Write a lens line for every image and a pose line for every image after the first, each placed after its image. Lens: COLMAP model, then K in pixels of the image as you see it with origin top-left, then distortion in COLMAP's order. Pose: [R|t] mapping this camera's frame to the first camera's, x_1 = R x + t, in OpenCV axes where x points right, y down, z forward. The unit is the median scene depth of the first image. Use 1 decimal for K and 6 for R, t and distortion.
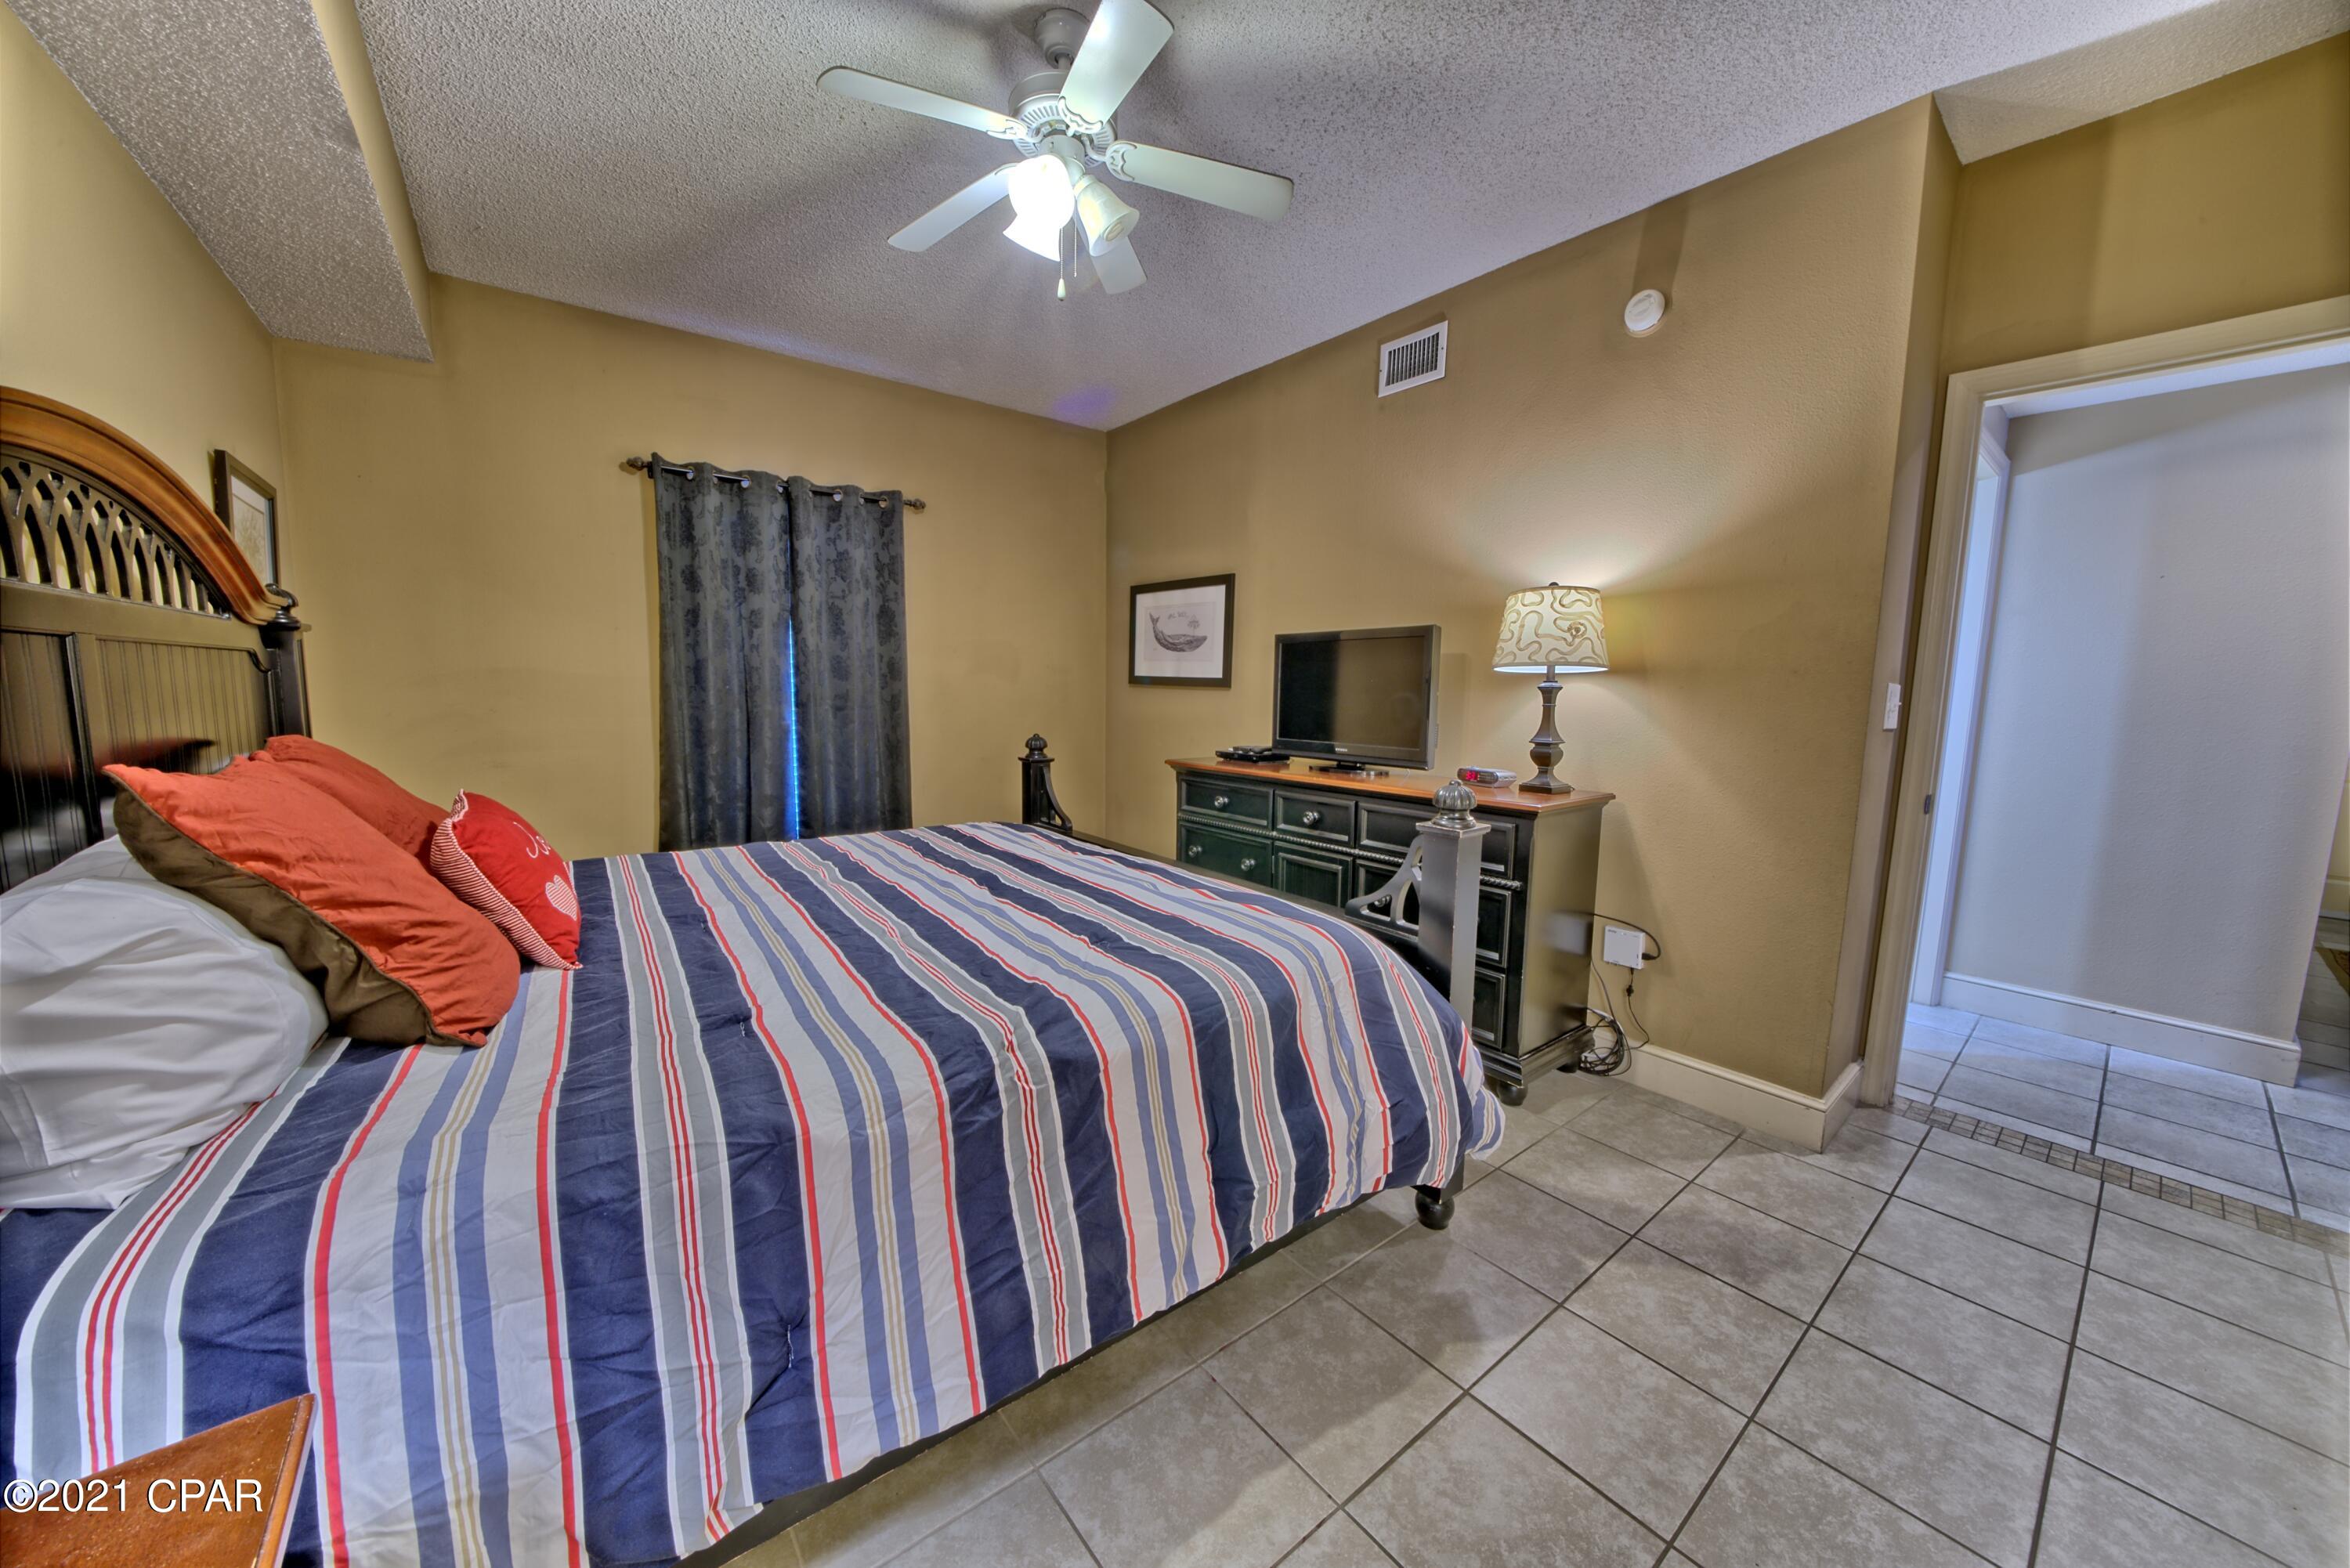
lens RADIAL K [[812.3, 0, 1169.5], [0, 812.3, 781.8], [0, 0, 1]] dist [-0.021276, 0.000231]
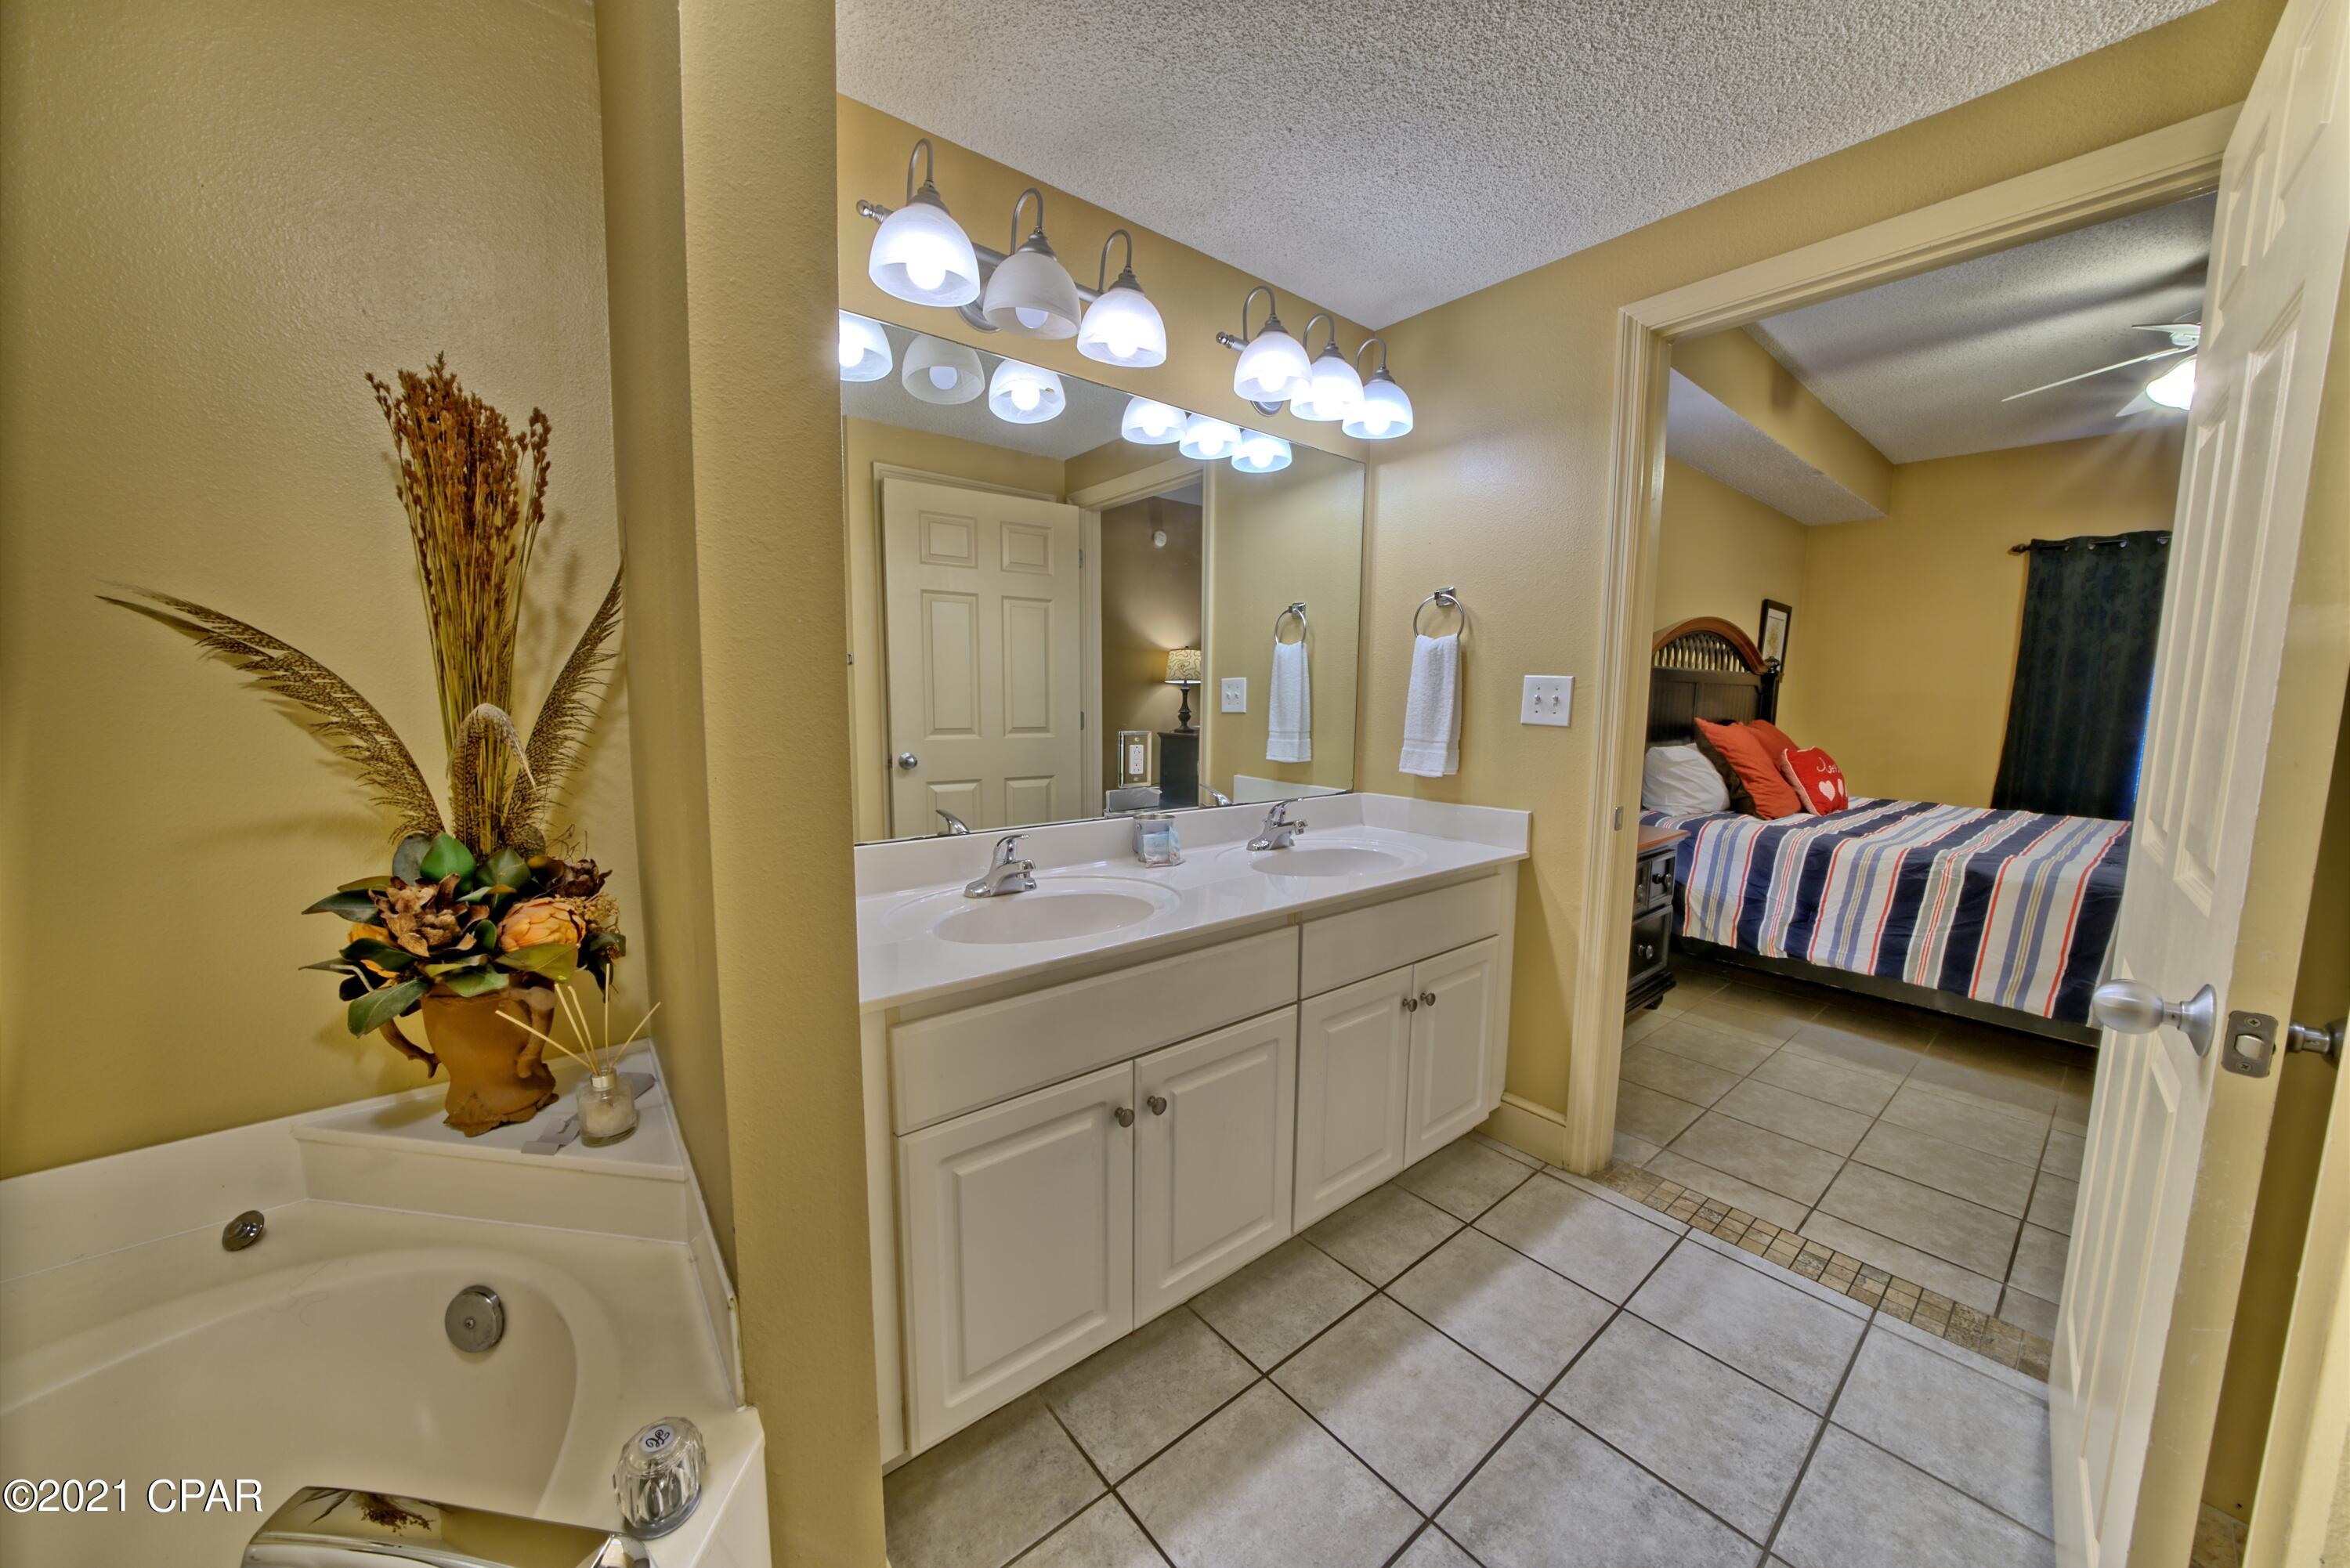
lens RADIAL K [[812.3, 0, 1169.5], [0, 812.3, 781.8], [0, 0, 1]] dist [-0.021276, 0.000231]
pose [[0.015439, 0.103268, -0.994534, 1.324249], [-0.133221, 0.985997, 0.100314, 0.121909], [0.990966, 0.130944, 0.028980, -0.841552]]
